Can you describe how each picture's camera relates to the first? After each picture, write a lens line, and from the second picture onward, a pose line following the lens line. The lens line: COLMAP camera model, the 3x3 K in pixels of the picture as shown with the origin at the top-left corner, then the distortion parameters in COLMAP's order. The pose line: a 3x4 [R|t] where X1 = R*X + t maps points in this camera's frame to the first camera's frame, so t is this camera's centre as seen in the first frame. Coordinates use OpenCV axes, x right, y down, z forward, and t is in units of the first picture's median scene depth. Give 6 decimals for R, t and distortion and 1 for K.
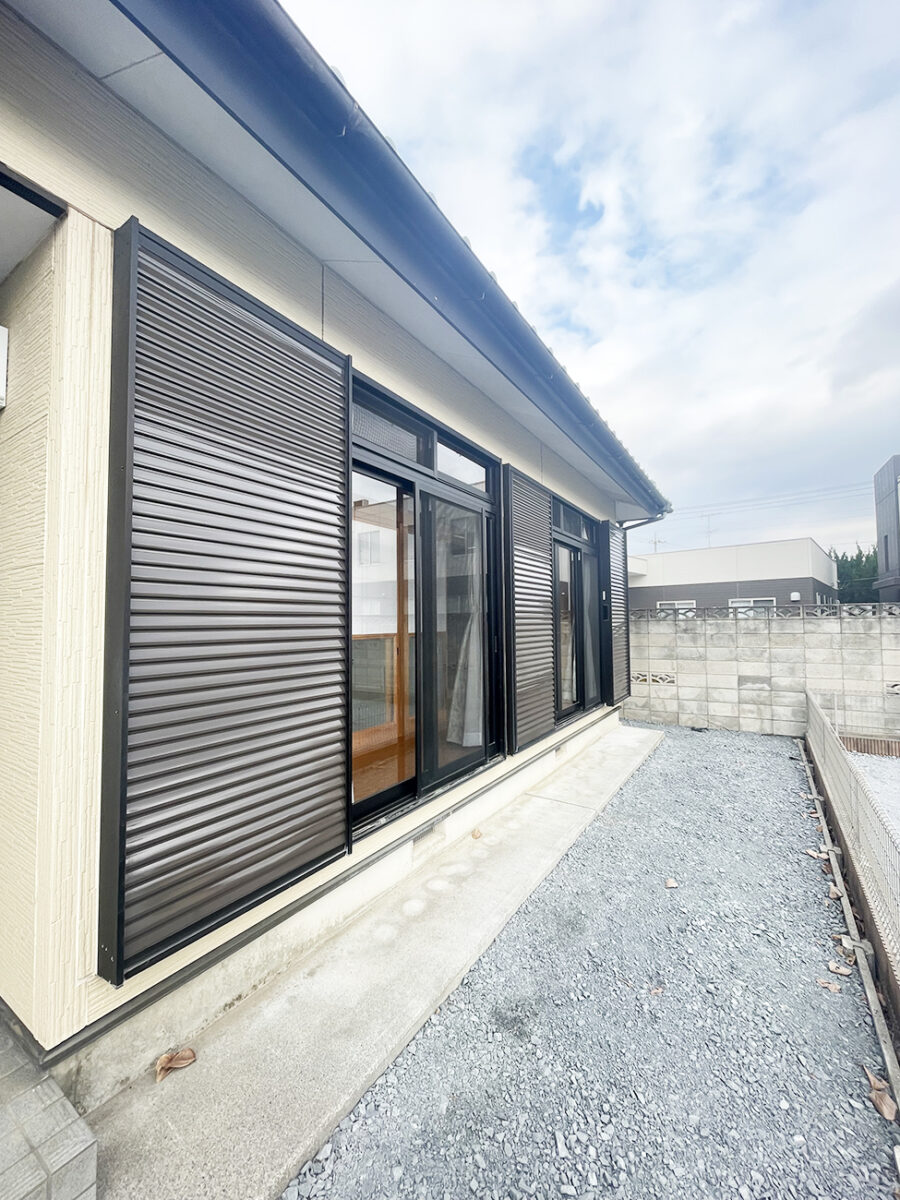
lens RADIAL K [[484.5, 0, 450.0], [0, 484.5, 600.0], [0, 0, 1]] dist [-0.001309, -0.000417]
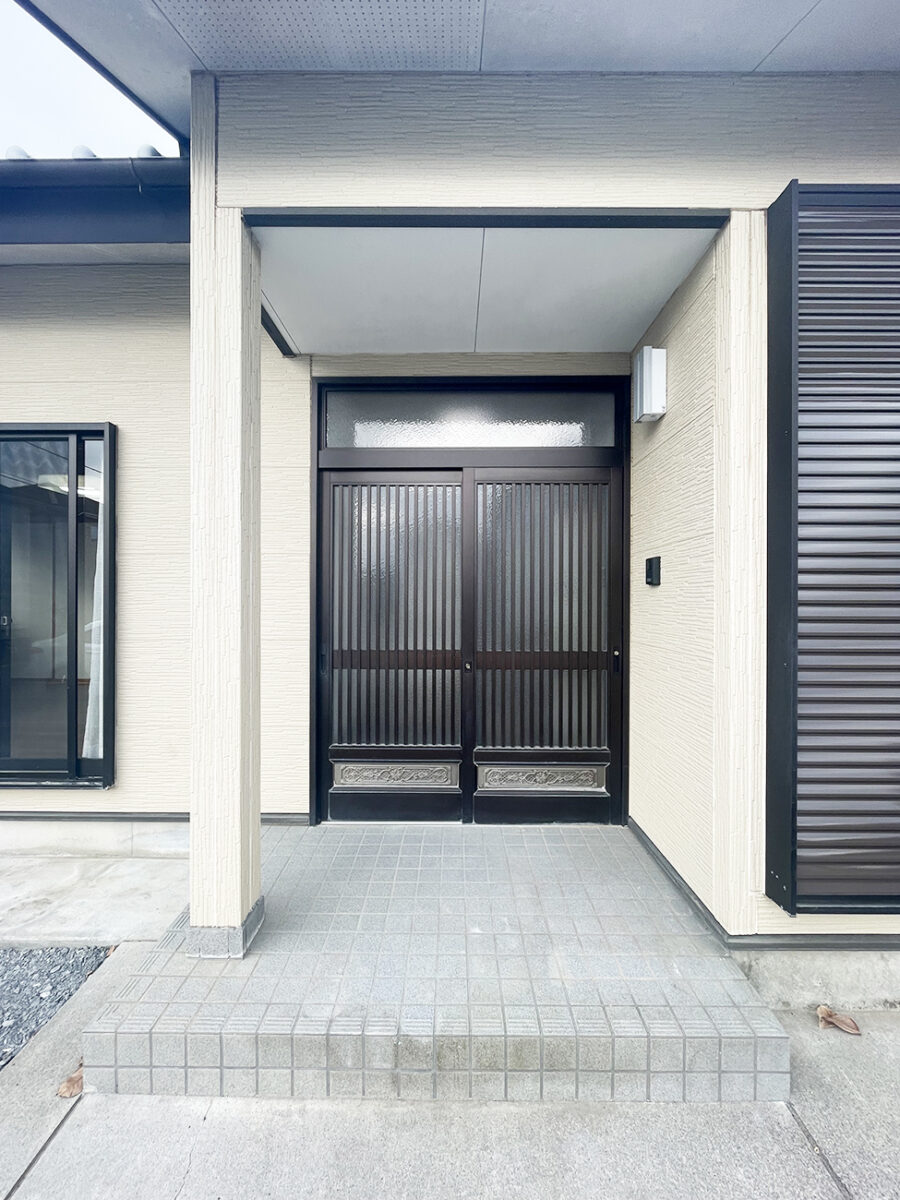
lens RADIAL K [[486.0, 0, 450.0], [0, 486.0, 600.0], [0, 0, 1]] dist [-0.000878, 0.000061]
pose [[0.539862, 0.012646, -0.841658, -0.178422], [0.028875, 0.999020, 0.033532, 0.030305], [0.841258, -0.042406, 0.538968, -0.191684]]
